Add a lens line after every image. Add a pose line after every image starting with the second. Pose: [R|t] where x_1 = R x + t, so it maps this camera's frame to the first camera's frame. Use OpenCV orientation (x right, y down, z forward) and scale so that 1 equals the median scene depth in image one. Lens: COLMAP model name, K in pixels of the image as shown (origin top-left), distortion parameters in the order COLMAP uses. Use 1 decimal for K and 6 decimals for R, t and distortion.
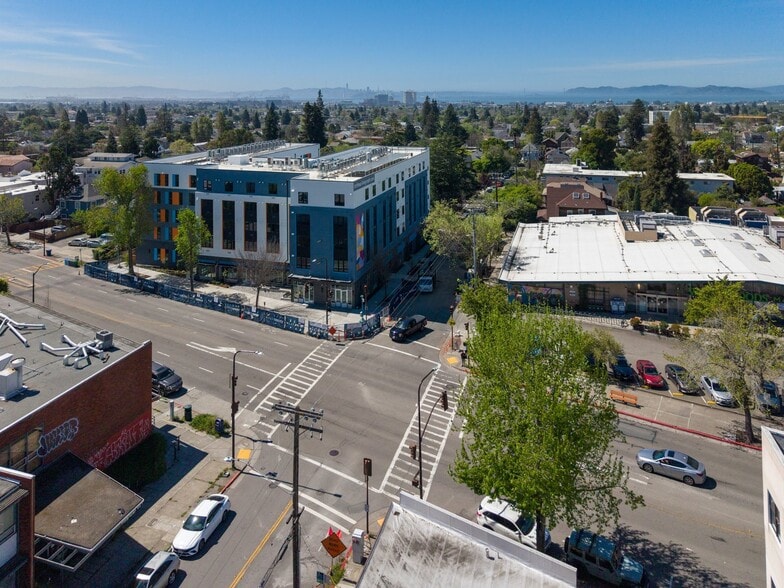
lens RADIAL K [[572.1, 0, 392.6], [0, 572.1, 83.2], [0, 0, 1]] dist [-0.000673, 0.001248]
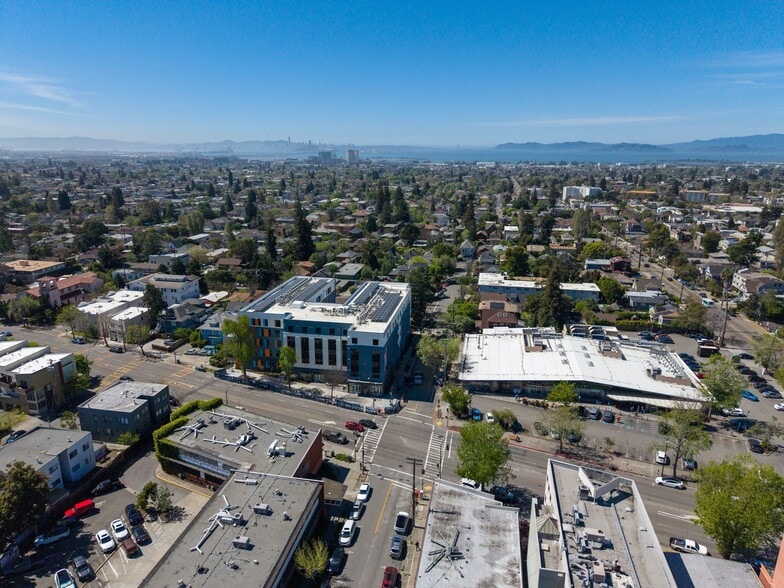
lens RADIAL K [[523.7, 0, 392.0], [0, 523.7, 294.0], [0, 0, 1]] dist [0.033407, -0.037651]
pose [[0.994245, -0.020265, 0.105192, -0.173547], [-0.010784, 0.958022, 0.286491, -0.349113], [-0.106582, -0.285977, 0.952291, -0.462277]]
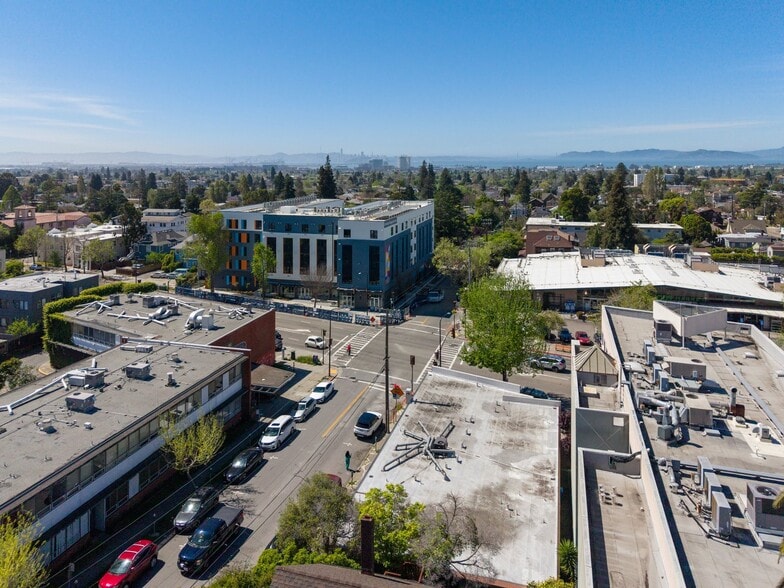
lens RADIAL K [[565.8, 0, 390.9], [0, 565.8, 179.0], [0, 0, 1]] dist [0.016495, -0.002770]
pose [[0.999969, -0.003036, 0.007281, -0.048521], [0.002636, 0.998518, 0.054360, -0.004947], [-0.007435, -0.054339, 0.998495, -0.303710]]
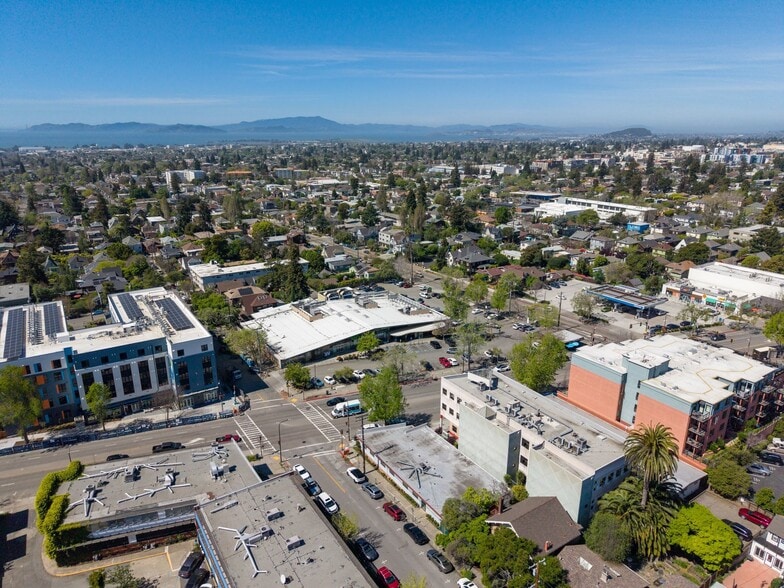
lens RADIAL K [[523.7, 0, 392.0], [0, 523.7, 294.0], [0, 0, 1]] dist [0.033407, -0.037651]
pose [[0.638835, -0.228120, 0.734745, -0.713104], [-0.014680, 0.951241, 0.308100, -0.377124], [-0.769204, -0.207611, 0.604337, -0.323088]]
